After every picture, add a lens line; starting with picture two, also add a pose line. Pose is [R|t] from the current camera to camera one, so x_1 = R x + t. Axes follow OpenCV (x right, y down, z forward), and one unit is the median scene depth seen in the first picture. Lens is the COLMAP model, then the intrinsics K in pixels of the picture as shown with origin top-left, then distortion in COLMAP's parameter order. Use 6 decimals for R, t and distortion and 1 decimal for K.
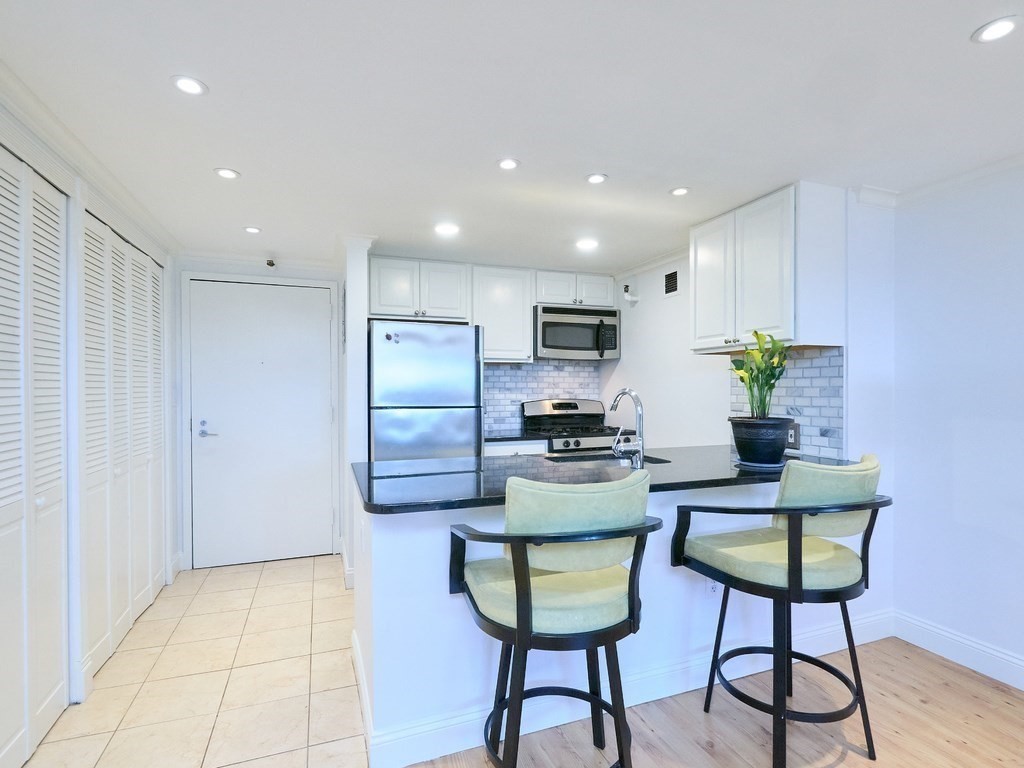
lens RADIAL K [[509.1, 0, 514.1], [0, 509.1, 388.8], [0, 0, 1]] dist [-0.003817, -0.001022]
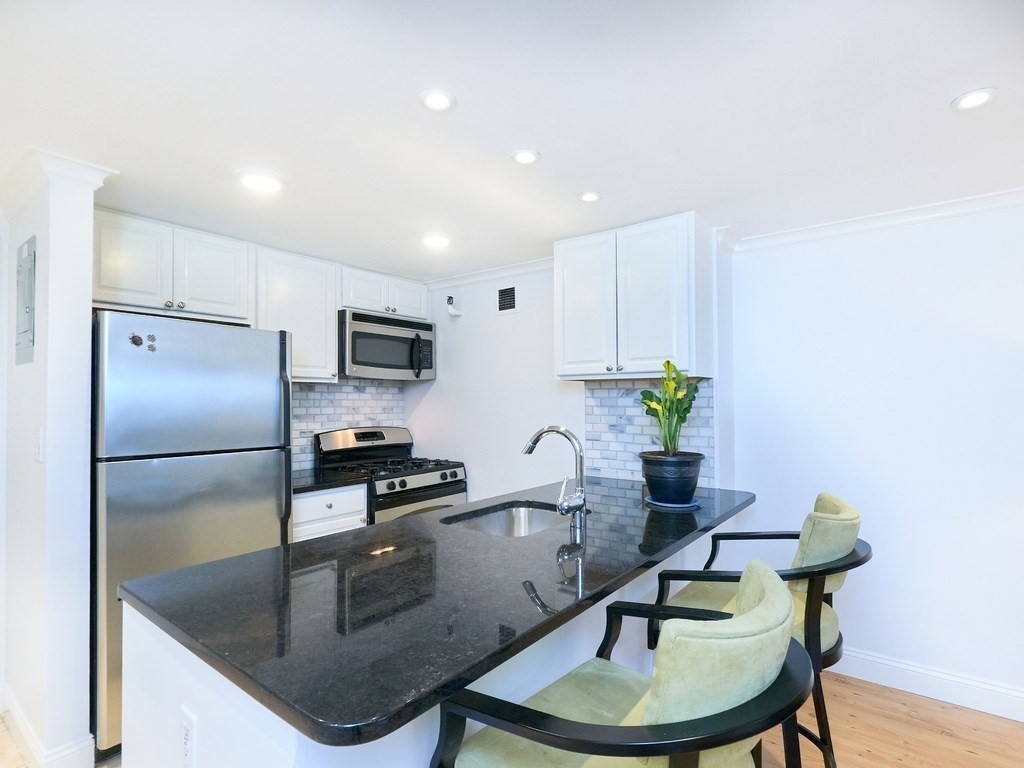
lens RADIAL K [[509.1, 0, 514.1], [0, 509.1, 388.8], [0, 0, 1]] dist [-0.003817, -0.001022]
pose [[0.849748, 0.011262, 0.527069, -0.139965], [0.002665, 0.999667, -0.025657, -0.021100], [-0.527183, 0.023207, 0.849435, 0.193994]]
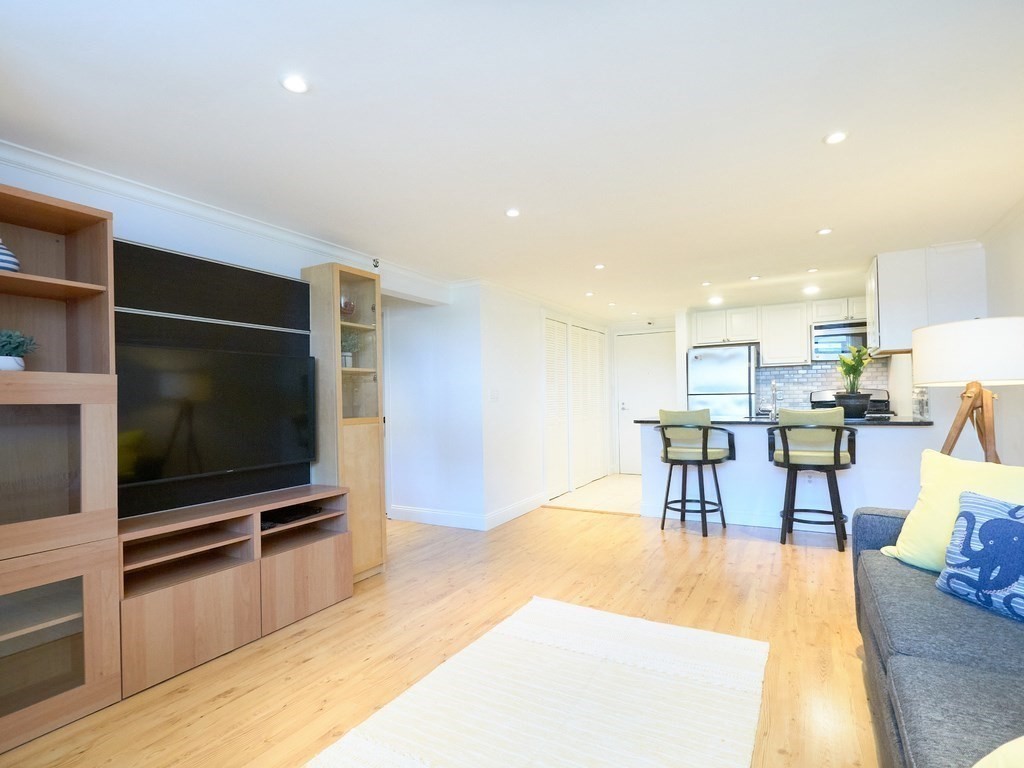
lens RADIAL K [[515.9, 0, 515.5], [0, 515.9, 394.8], [0, 0, 1]] dist [0.001499, -0.000942]
pose [[0.639897, -0.014852, -0.768317, 0.616973], [0.017997, 0.999829, -0.004339, 0.026774], [0.768250, -0.011051, 0.640054, -0.584022]]
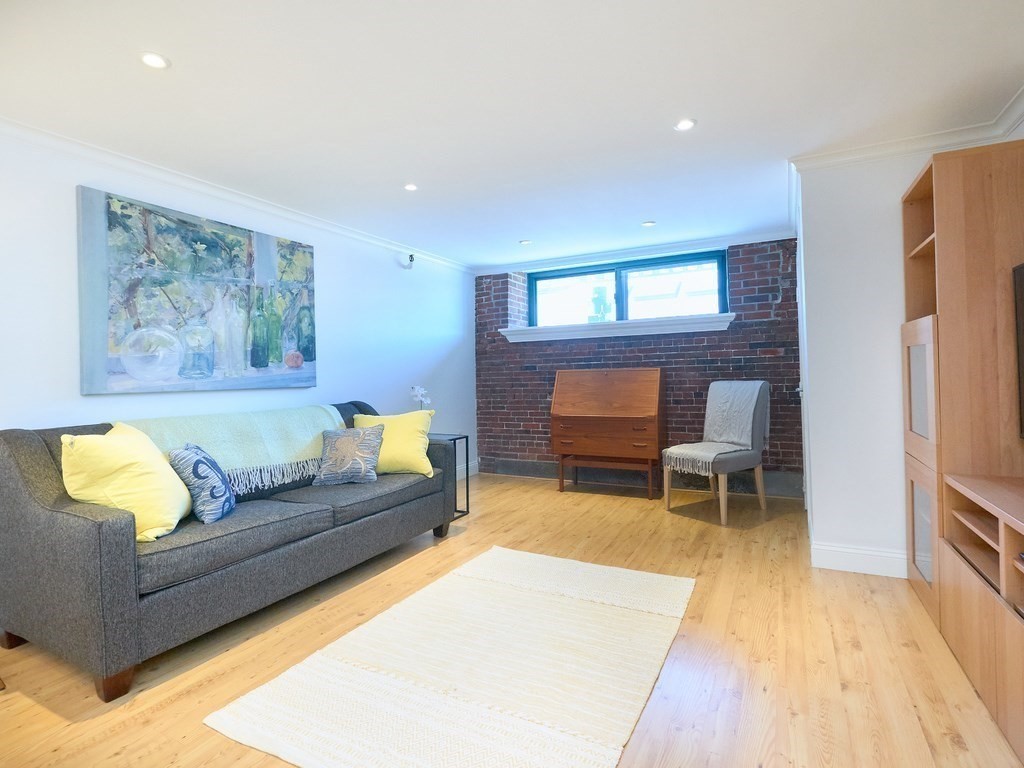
lens RADIAL K [[516.7, 0, 515.5], [0, 516.7, 373.2], [0, 0, 1]] dist [-0.000700, -0.000281]
pose [[-0.668737, 0.026194, 0.743037, -0.091731], [0.027582, 0.999565, -0.010412, 0.048893], [-0.742987, 0.013531, -0.669169, 0.065456]]
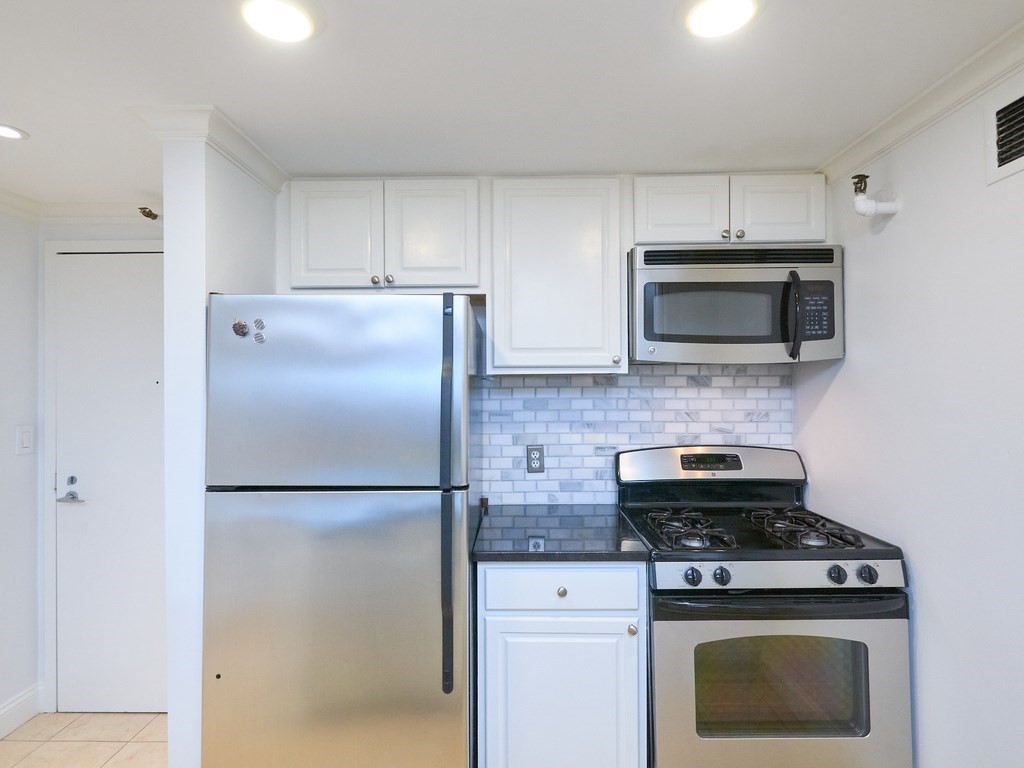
lens RADIAL K [[513.4, 0, 513.9], [0, 513.4, 381.7], [0, 0, 1]] dist [-0.000797, -0.001056]
pose [[0.932940, -0.007784, -0.359948, 0.106901], [0.004495, 0.999940, -0.009974, -0.038451], [0.360004, 0.007687, 0.932919, 0.510258]]
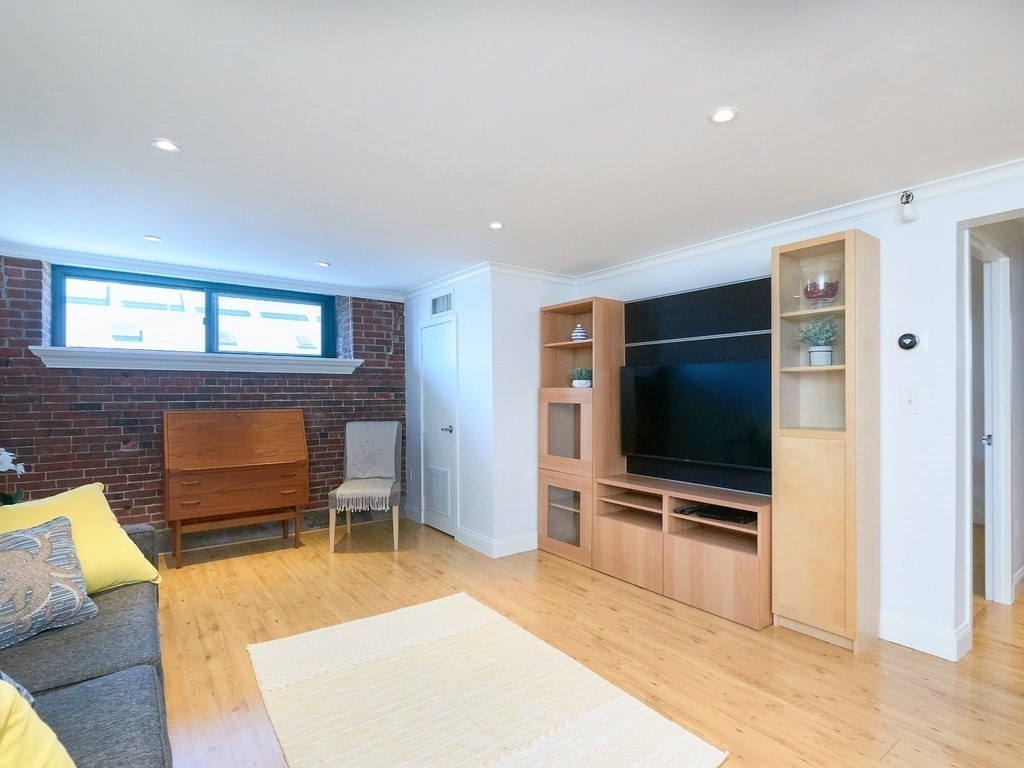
lens RADIAL K [[515.9, 0, 515.5], [0, 515.9, 394.8], [0, 0, 1]] dist [0.001499, -0.000942]
pose [[-0.961716, 0.008723, -0.273911, 0.366367], [0.008244, 0.999962, 0.002899, 0.007038], [0.273925, 0.000530, -0.961751, 0.236264]]
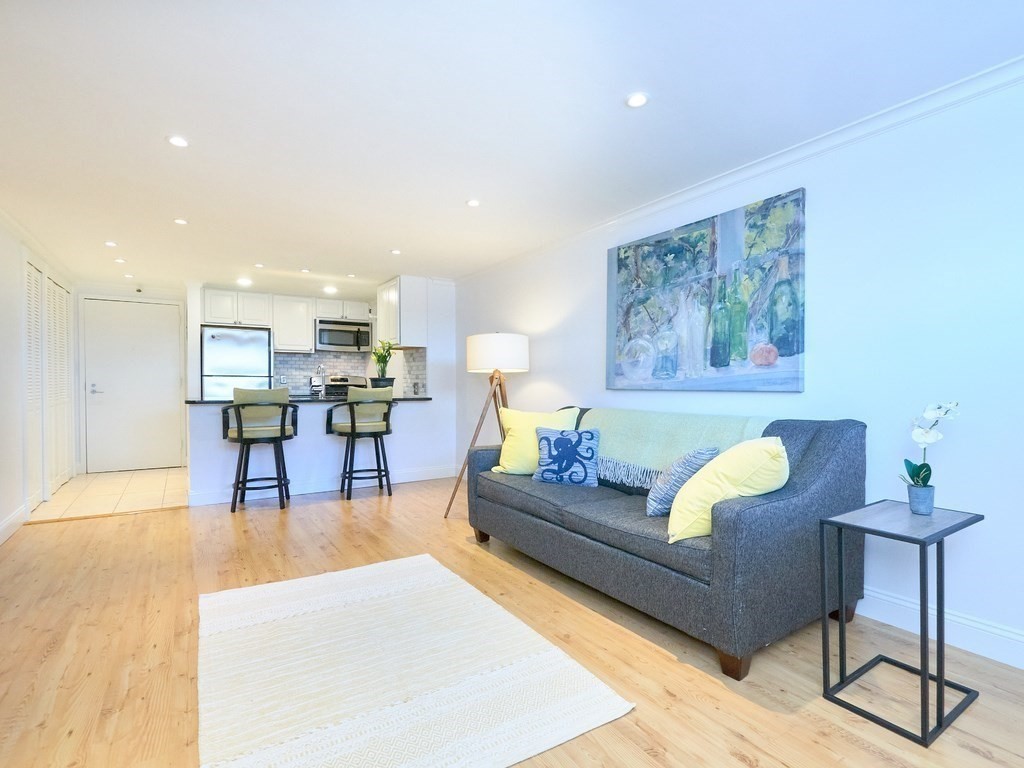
lens RADIAL K [[515.9, 0, 515.5], [0, 515.9, 394.8], [0, 0, 1]] dist [0.001499, -0.000942]
pose [[0.978621, 0.001493, 0.205669, 0.329839], [-0.006000, 0.999755, 0.021291, 0.045782], [-0.205587, -0.022070, 0.978390, -0.788027]]
